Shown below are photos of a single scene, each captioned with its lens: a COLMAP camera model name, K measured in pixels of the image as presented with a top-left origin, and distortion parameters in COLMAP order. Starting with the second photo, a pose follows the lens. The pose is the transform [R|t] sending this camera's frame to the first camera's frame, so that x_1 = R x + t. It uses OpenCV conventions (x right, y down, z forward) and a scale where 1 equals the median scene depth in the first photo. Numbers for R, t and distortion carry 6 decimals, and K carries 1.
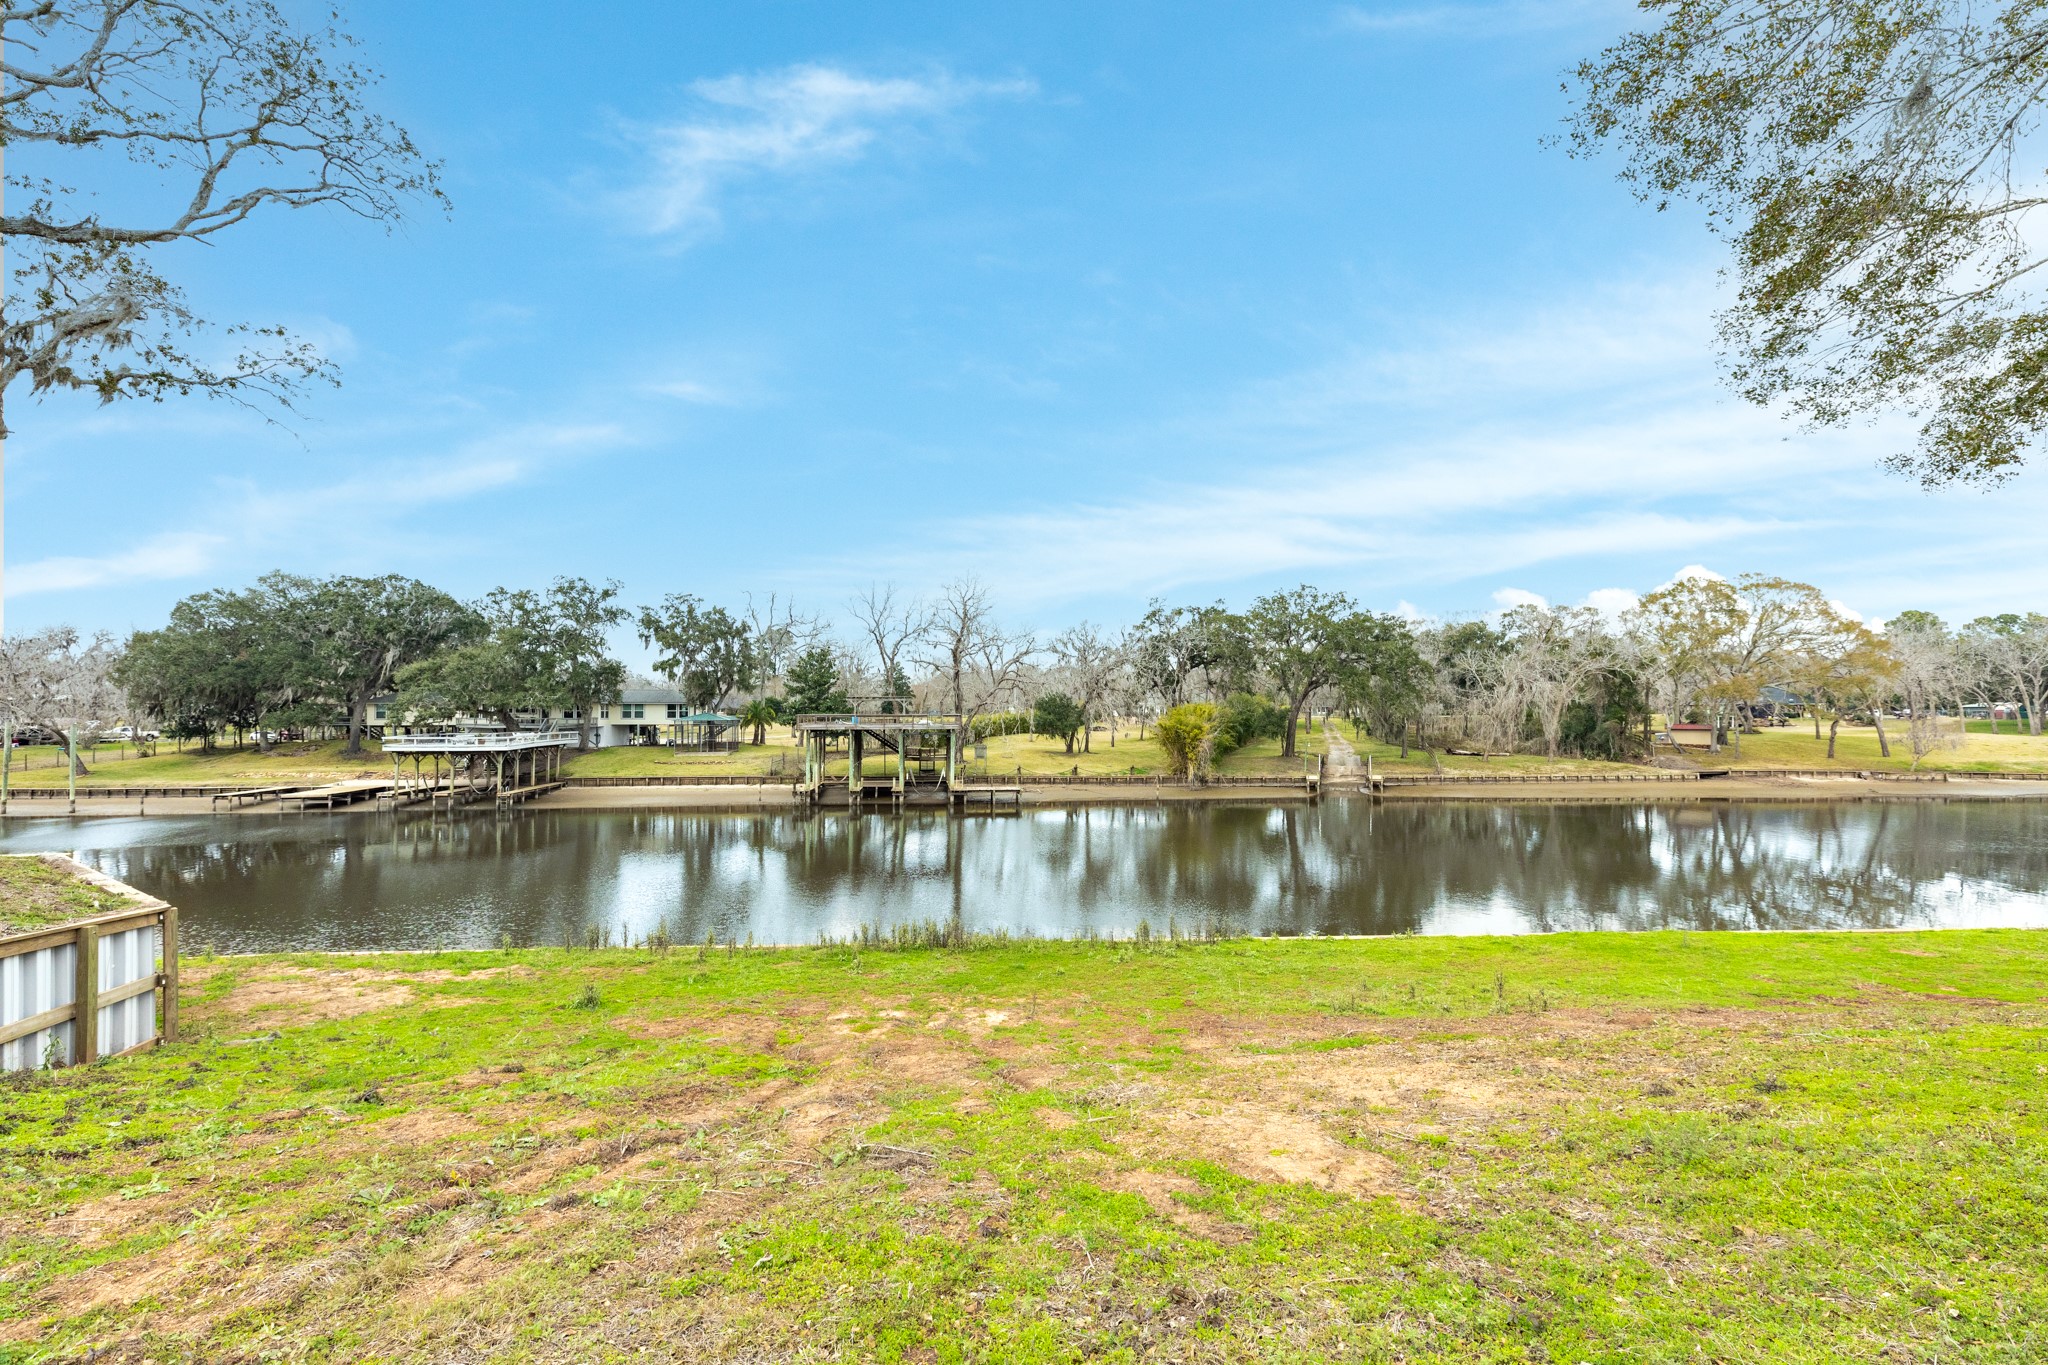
lens RADIAL K [[909.2, 0, 1039.5], [0, 909.2, 691.2], [0, 0, 1]] dist [0.006568, -0.000117]
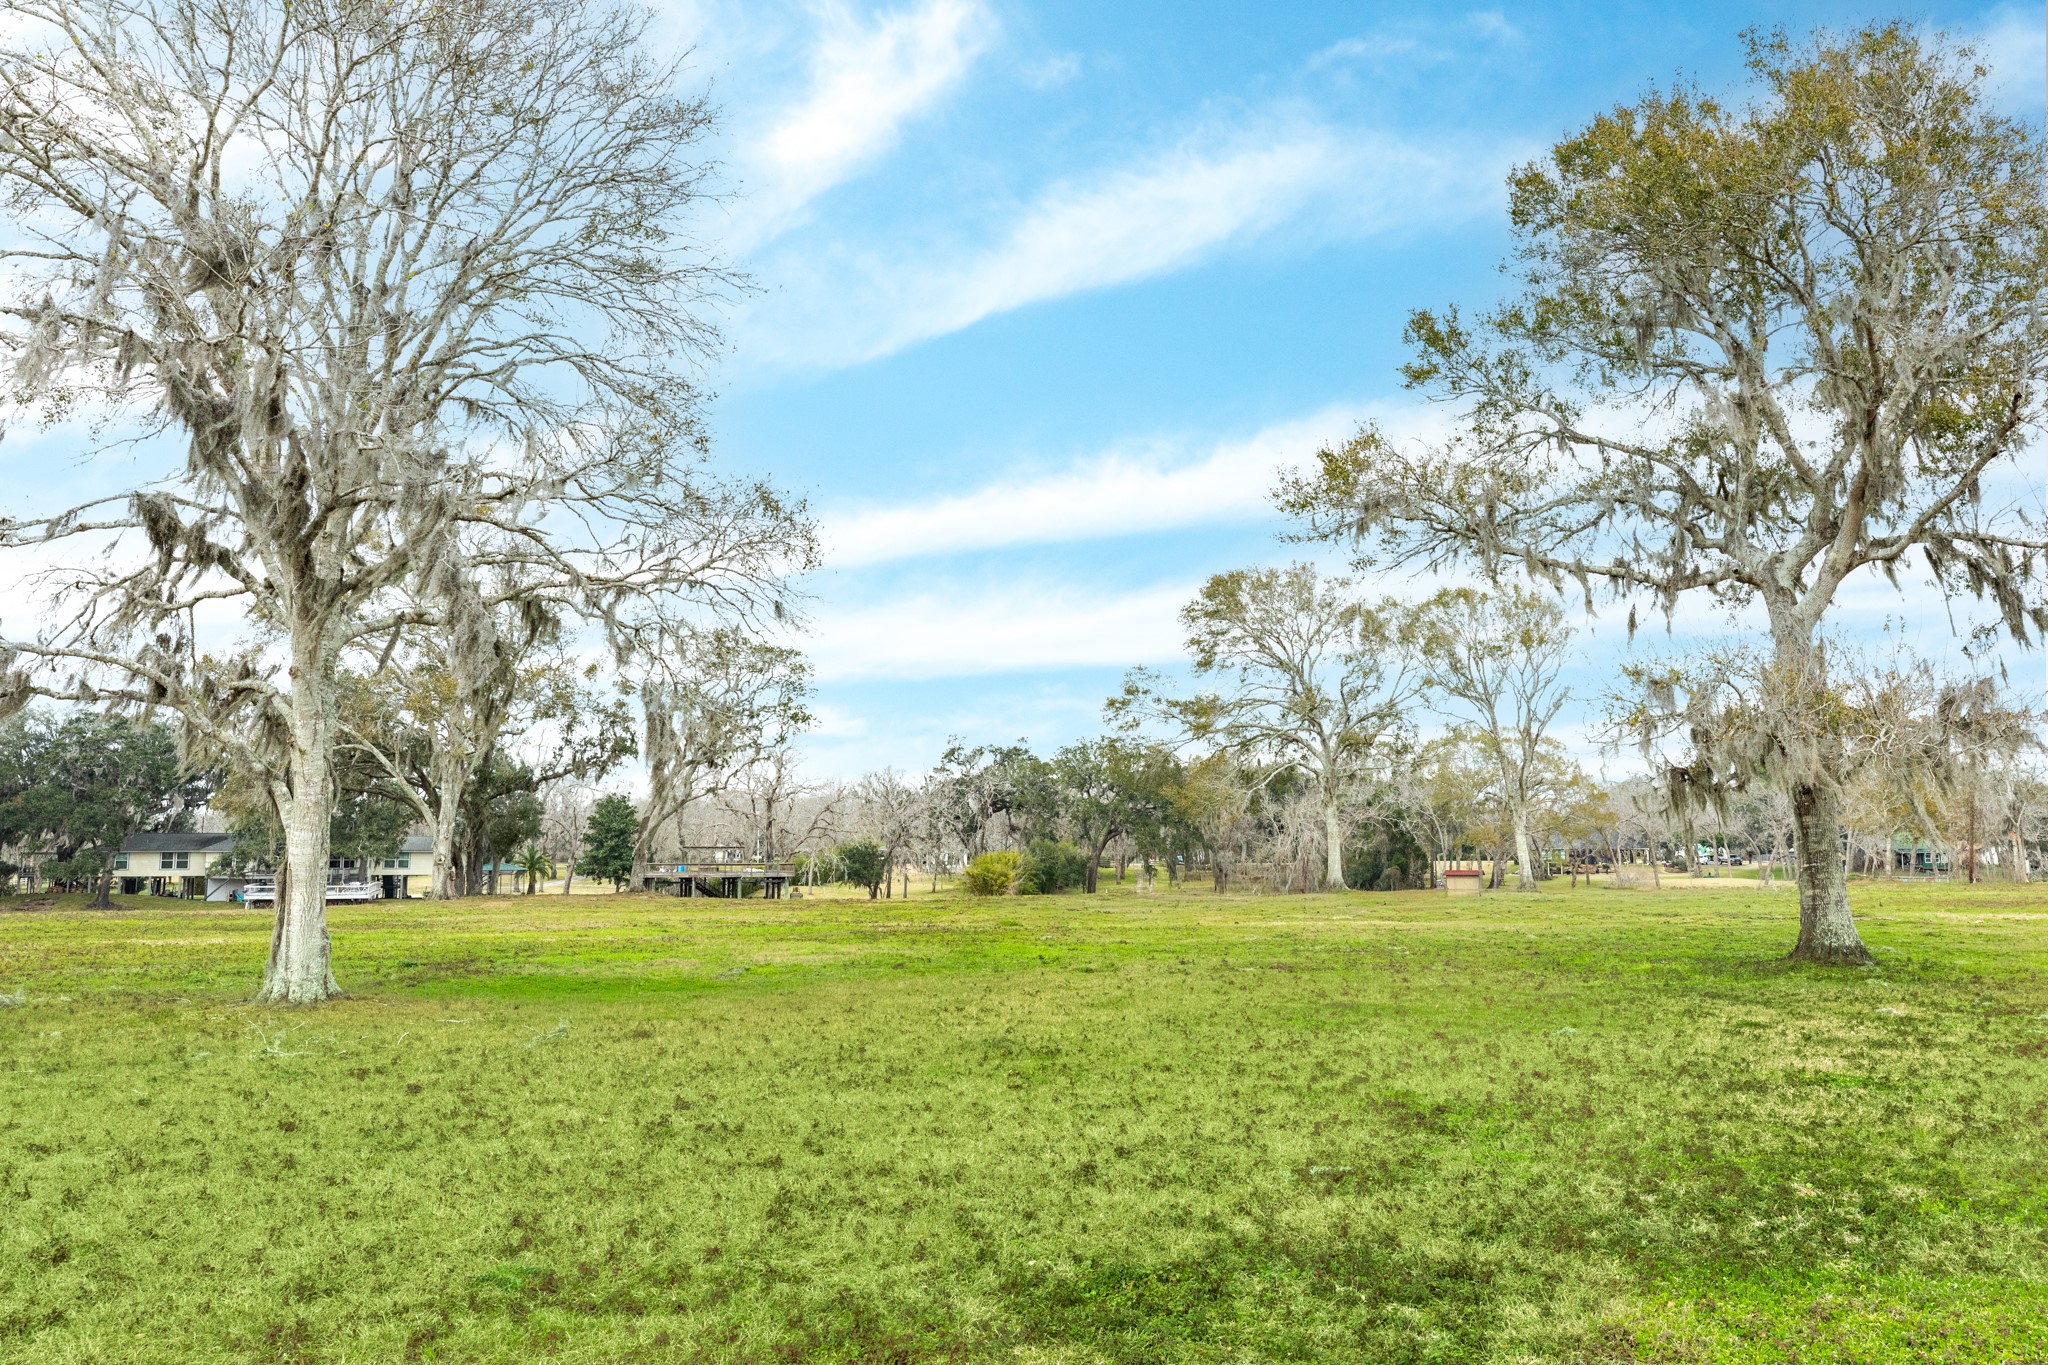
lens RADIAL K [[1210.4, 0, 1005.9], [0, 1210.4, 688.9], [0, 0, 1]] dist [-0.002327, 0.000184]
pose [[0.982479, 0.023302, 0.184911, -0.085081], [-0.001751, 0.993263, -0.115866, -0.010975], [-0.186365, 0.113512, 0.975901, -0.376585]]
